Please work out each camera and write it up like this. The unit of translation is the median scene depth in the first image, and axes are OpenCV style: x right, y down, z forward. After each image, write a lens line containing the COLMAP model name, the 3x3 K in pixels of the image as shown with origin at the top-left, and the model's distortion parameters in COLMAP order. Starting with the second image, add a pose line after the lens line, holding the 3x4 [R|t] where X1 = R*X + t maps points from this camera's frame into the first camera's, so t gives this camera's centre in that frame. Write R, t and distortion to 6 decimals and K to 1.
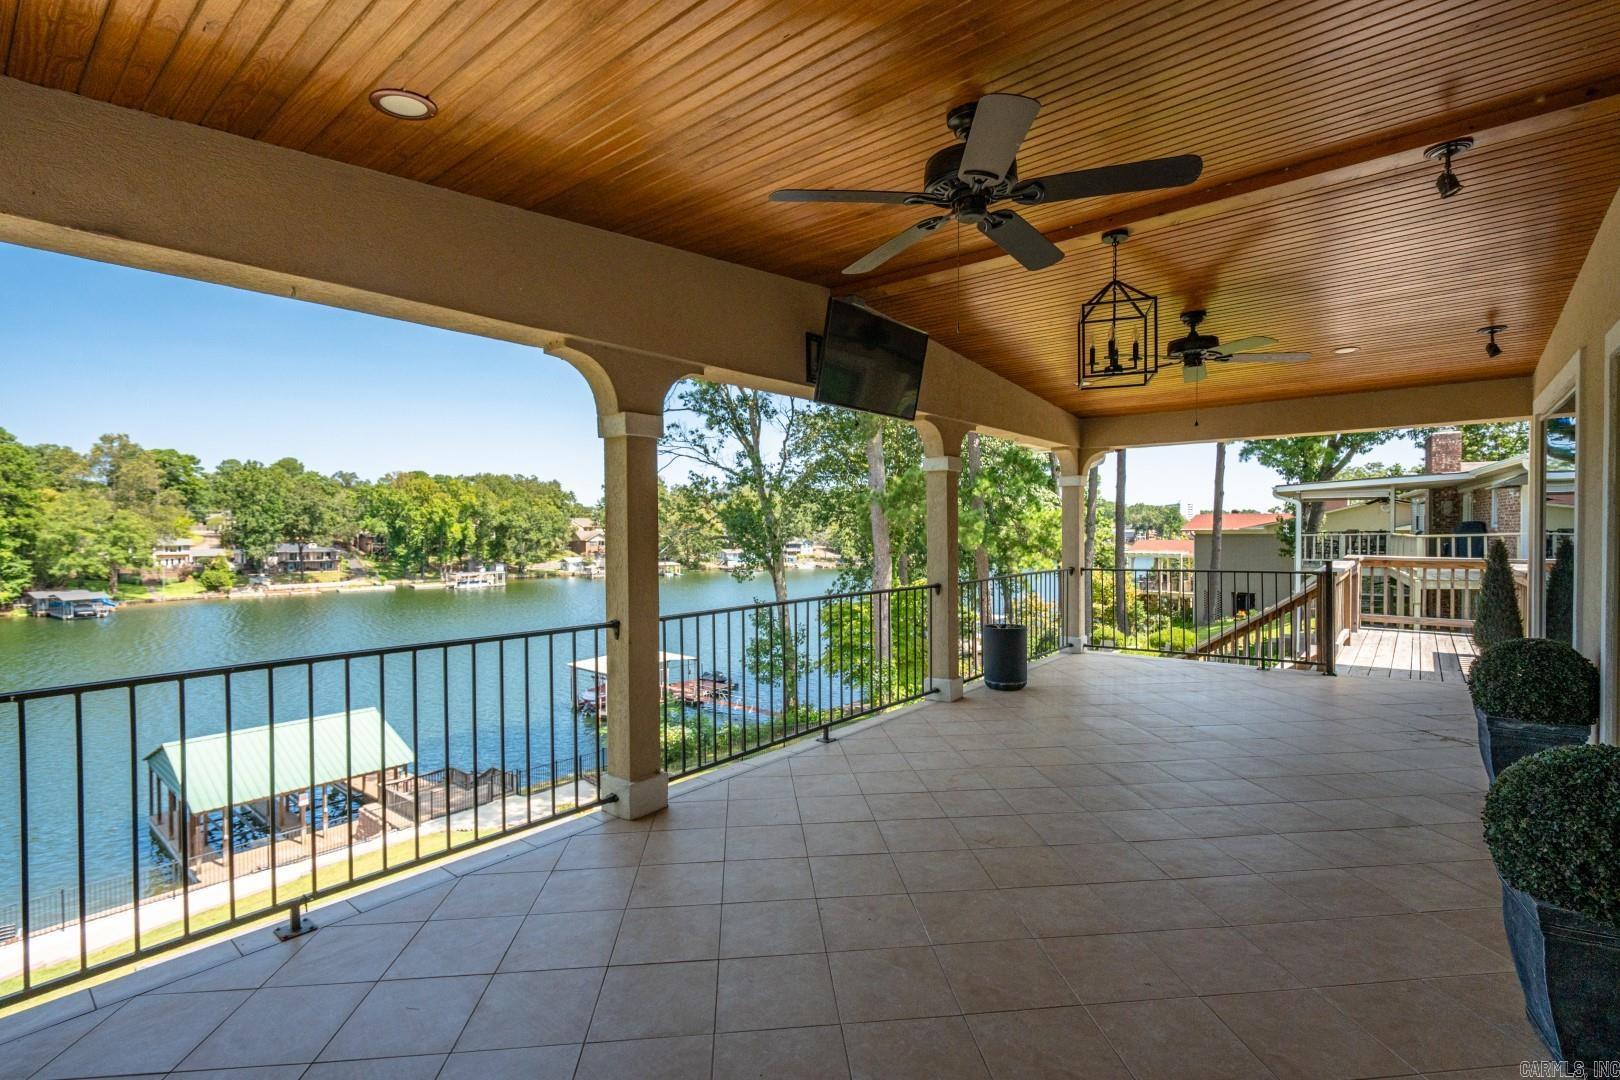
lens RADIAL K [[739.0, 0, 810.0], [0, 739.0, 540.0], [0, 0, 1]] dist [-0.001442, -0.000006]
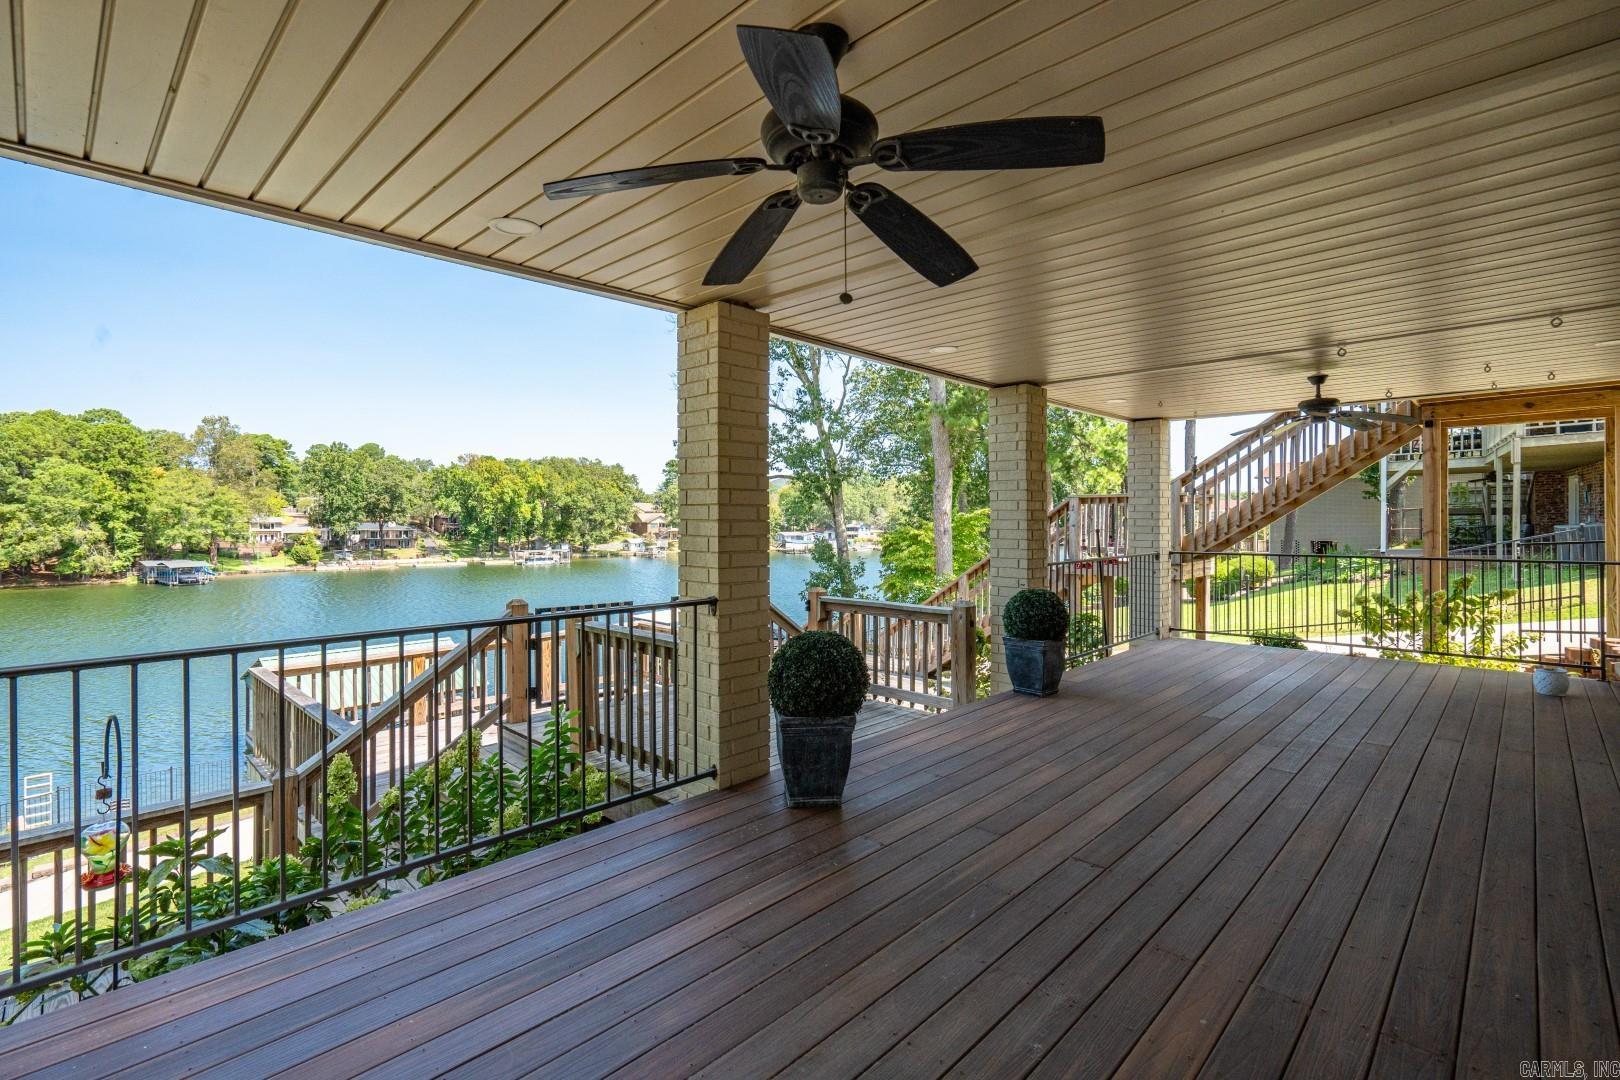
lens RADIAL K [[739.1, 0, 810.7], [0, 739.1, 519.5], [0, 0, 1]] dist [-0.000877, 0.000769]
pose [[0.997087, 0.002649, -0.076227, -0.000499], [-0.003787, 0.999883, -0.014792, 0.015360], [0.076179, 0.015037, 0.996981, -0.000884]]
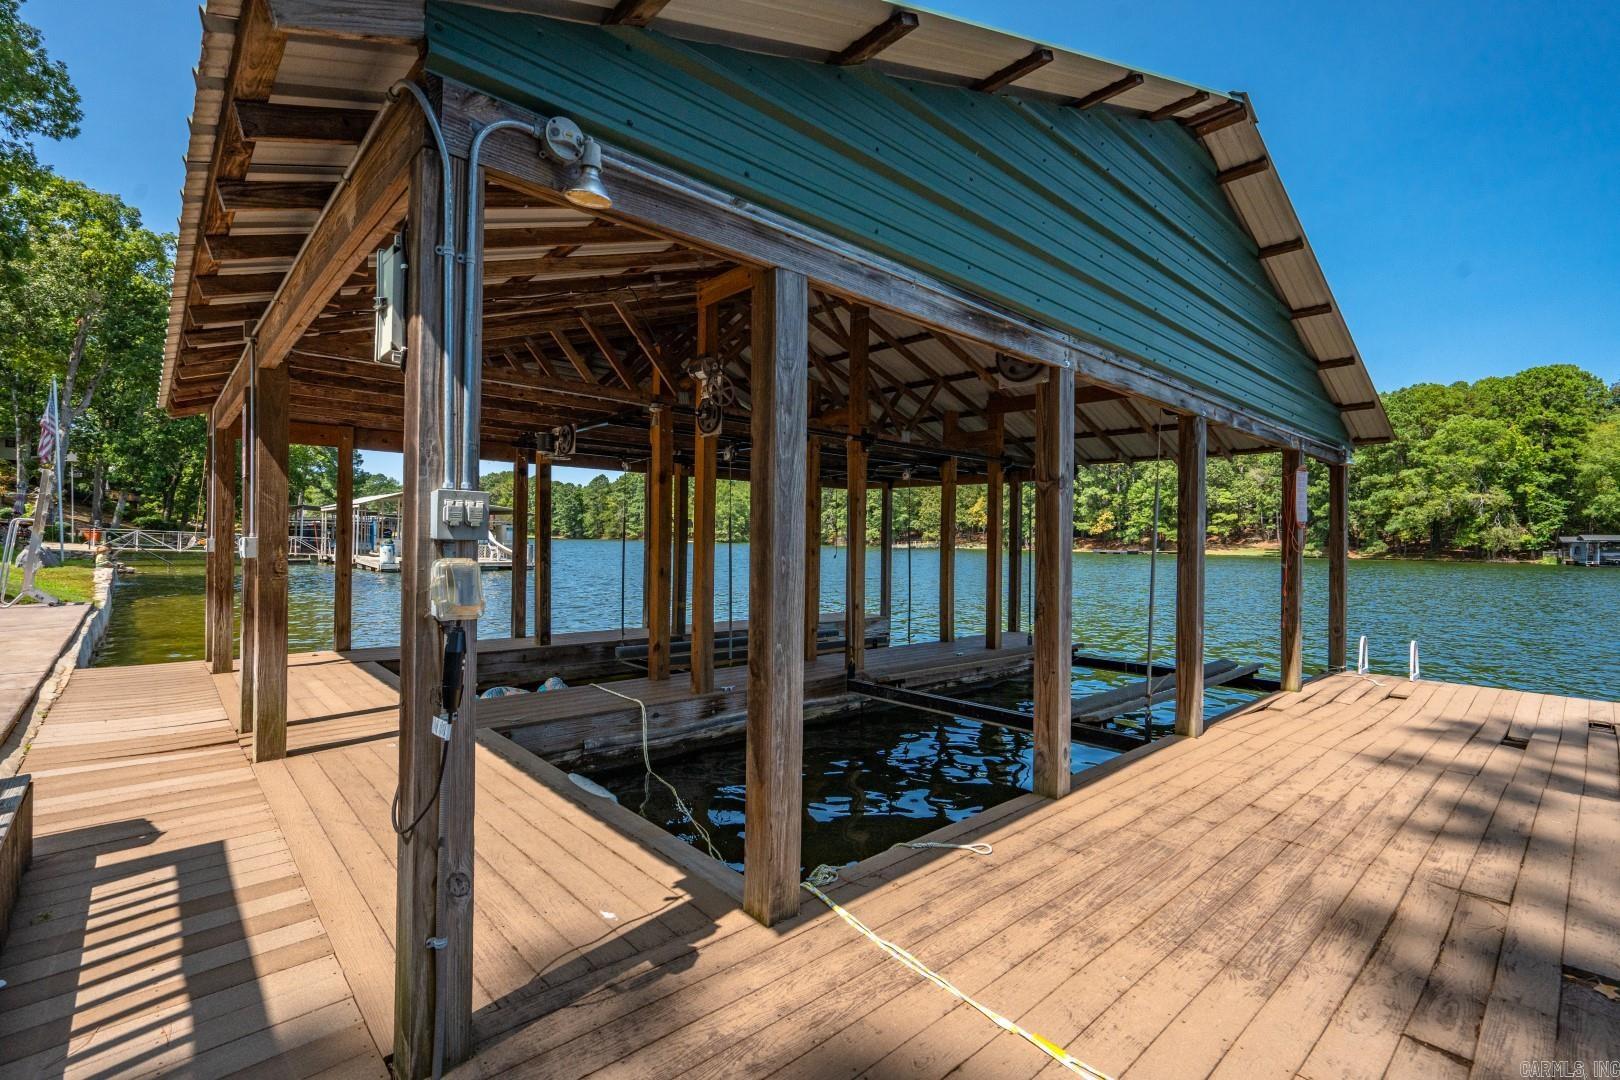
lens RADIAL K [[740.8, 0, 809.6], [0, 740.8, 541.6], [0, 0, 1]] dist [-0.001371, 0.001005]
pose [[-0.134689, 0.007368, -0.990861, -0.092874], [-0.027772, 0.999551, 0.011208, 0.062164], [0.990499, 0.029028, -0.134424, 0.198733]]
